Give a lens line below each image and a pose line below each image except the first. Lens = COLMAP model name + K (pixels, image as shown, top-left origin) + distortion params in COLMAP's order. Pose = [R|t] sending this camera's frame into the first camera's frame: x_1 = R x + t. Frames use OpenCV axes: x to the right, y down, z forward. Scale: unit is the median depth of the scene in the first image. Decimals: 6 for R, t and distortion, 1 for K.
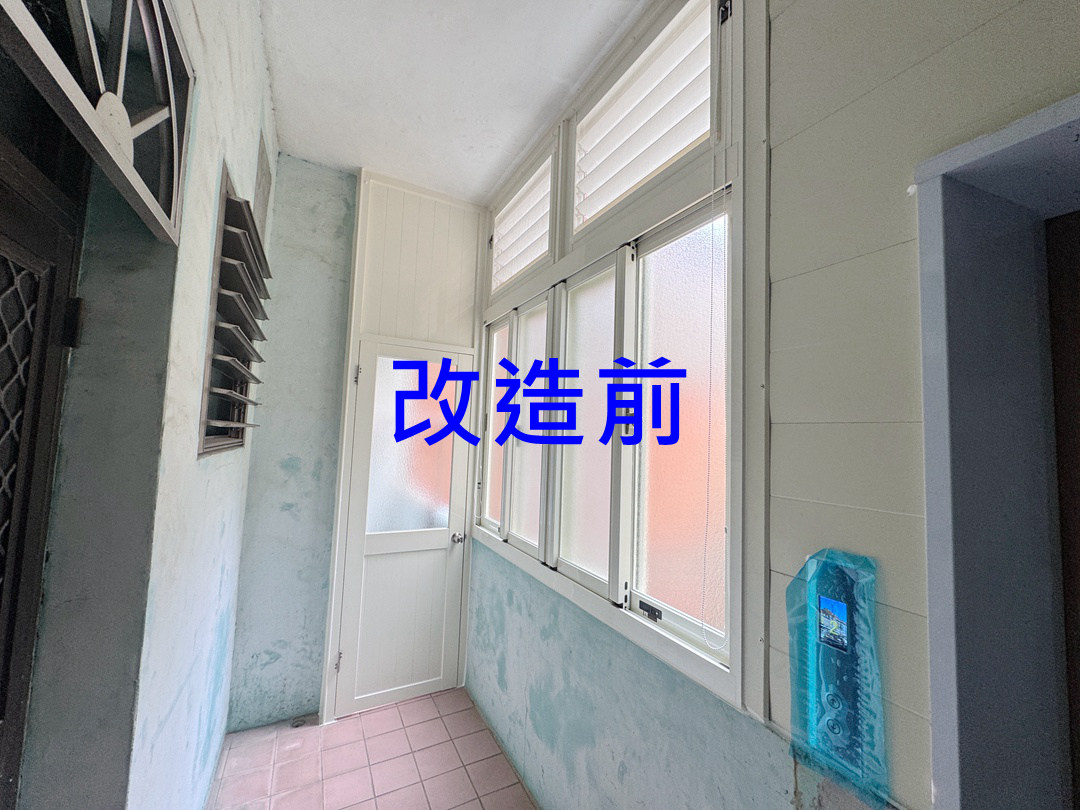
lens RADIAL K [[431.5, 0, 540.3], [0, 431.5, 405.6], [0, 0, 1]] dist [0.000808, -0.000438]
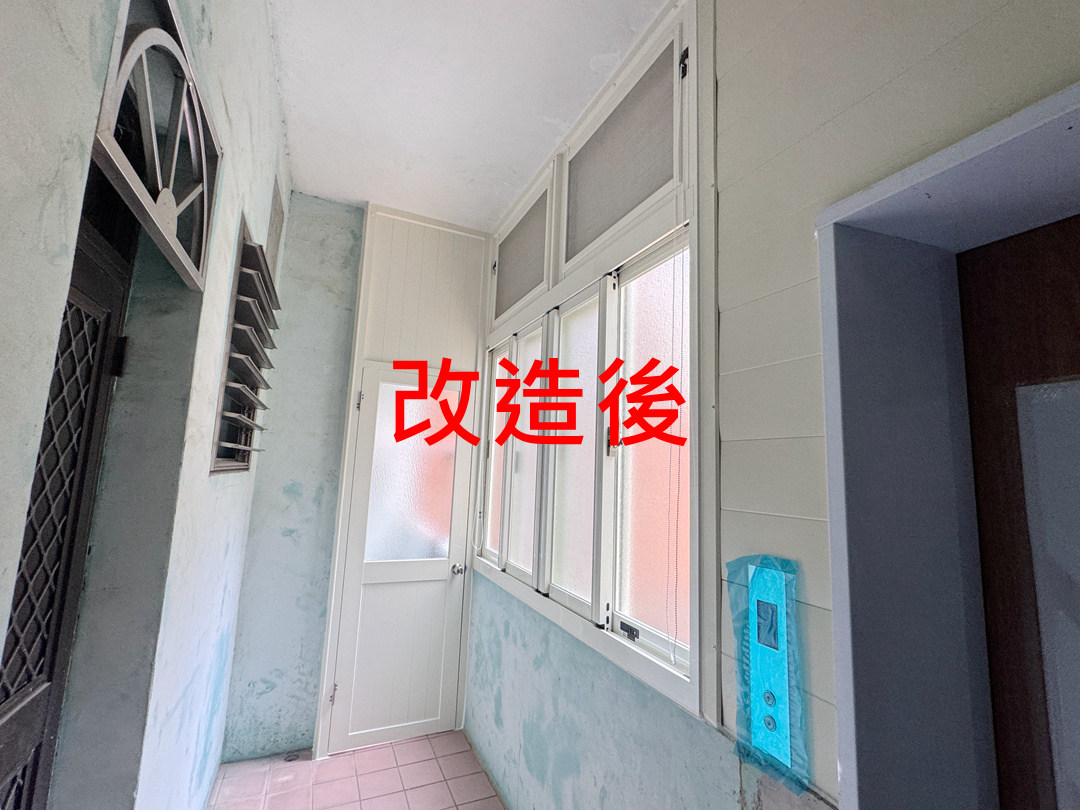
lens RADIAL K [[480.2, 0, 537.3], [0, 480.2, 405.8], [0, 0, 1]] dist [0.001364, 0.000865]
pose [[0.997982, -0.004738, -0.063319, 0.100730], [0.000665, 0.997938, -0.064189, 0.019111], [0.063492, 0.064017, 0.995927, -0.149598]]
